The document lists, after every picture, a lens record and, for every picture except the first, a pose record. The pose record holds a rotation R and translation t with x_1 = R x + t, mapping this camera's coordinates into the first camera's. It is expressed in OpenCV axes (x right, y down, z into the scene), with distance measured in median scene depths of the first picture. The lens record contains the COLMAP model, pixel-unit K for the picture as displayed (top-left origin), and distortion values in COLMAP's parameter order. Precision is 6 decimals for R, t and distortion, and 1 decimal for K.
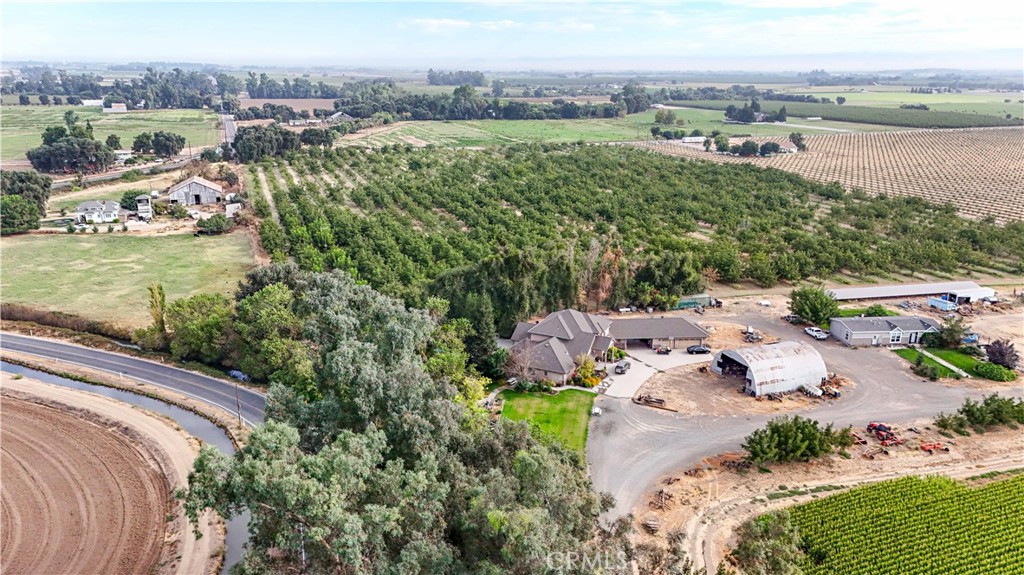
lens RADIAL K [[751.0, 0, 512.0], [0, 751.0, 287.5], [0, 0, 1]] dist [0.068717, -0.059163]
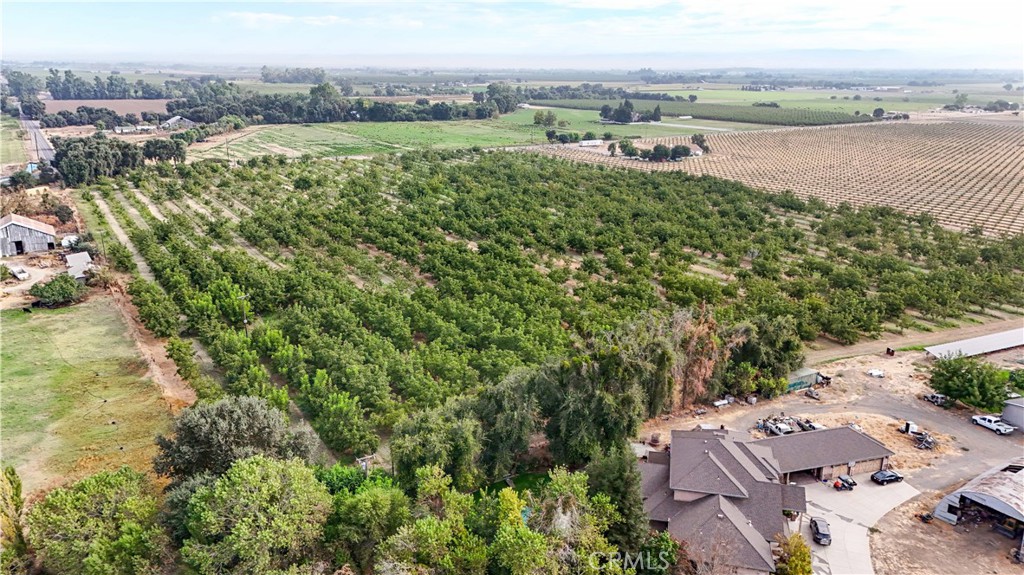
lens RADIAL K [[751.0, 0, 512.0], [0, 751.0, 287.5], [0, 0, 1]] dist [0.068717, -0.059163]
pose [[0.977213, -0.059953, 0.203618, -0.056424], [0.059322, 0.998196, 0.009208, -0.030083], [-0.203803, 0.003081, 0.979007, 0.101596]]
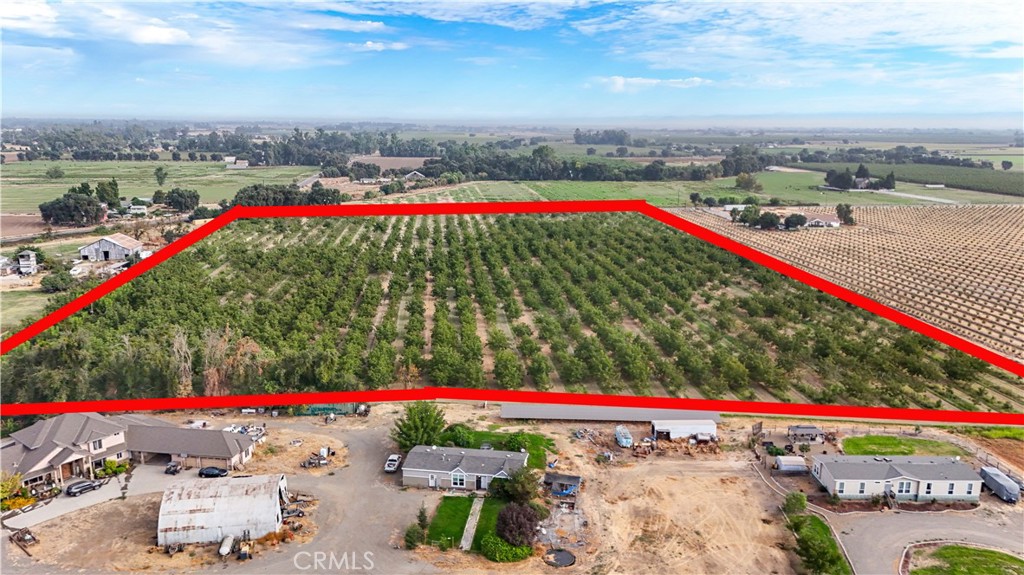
lens RADIAL K [[750.4, 0, 512.0], [0, 750.4, 287.5], [0, 0, 1]] dist [0.085576, -0.084621]
pose [[0.969524, 0.052801, -0.239238, 0.198301], [-0.069853, 0.995543, -0.063361, -0.023812], [0.234826, 0.078141, 0.968891, 0.063409]]
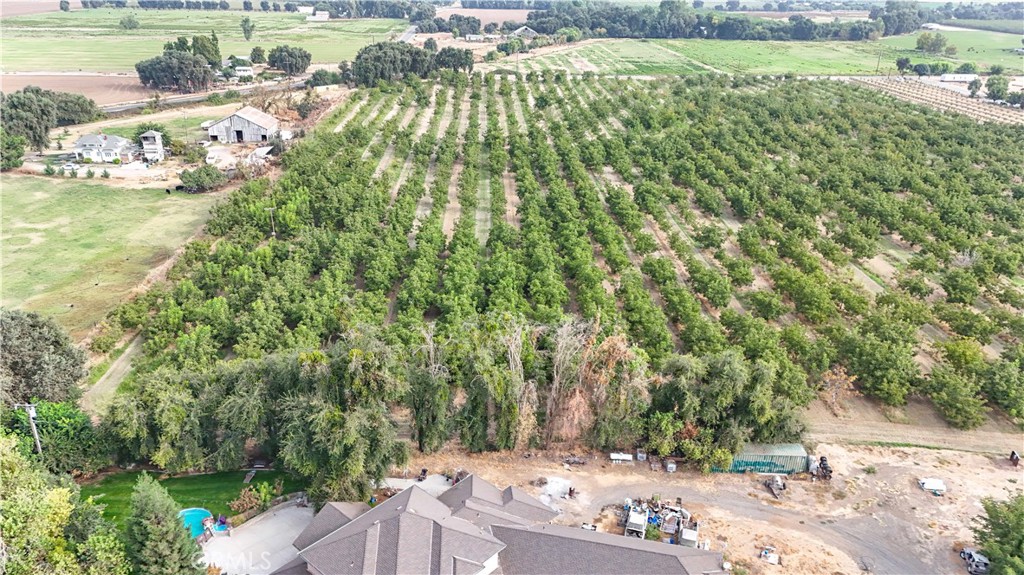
lens RADIAL K [[751.0, 0, 512.0], [0, 751.0, 287.5], [0, 0, 1]] dist [0.068717, -0.059163]
pose [[0.950700, 0.126718, -0.283039, 0.064425], [-0.095818, 0.988075, 0.120525, -0.042786], [0.294937, -0.087463, 0.951505, 0.150910]]
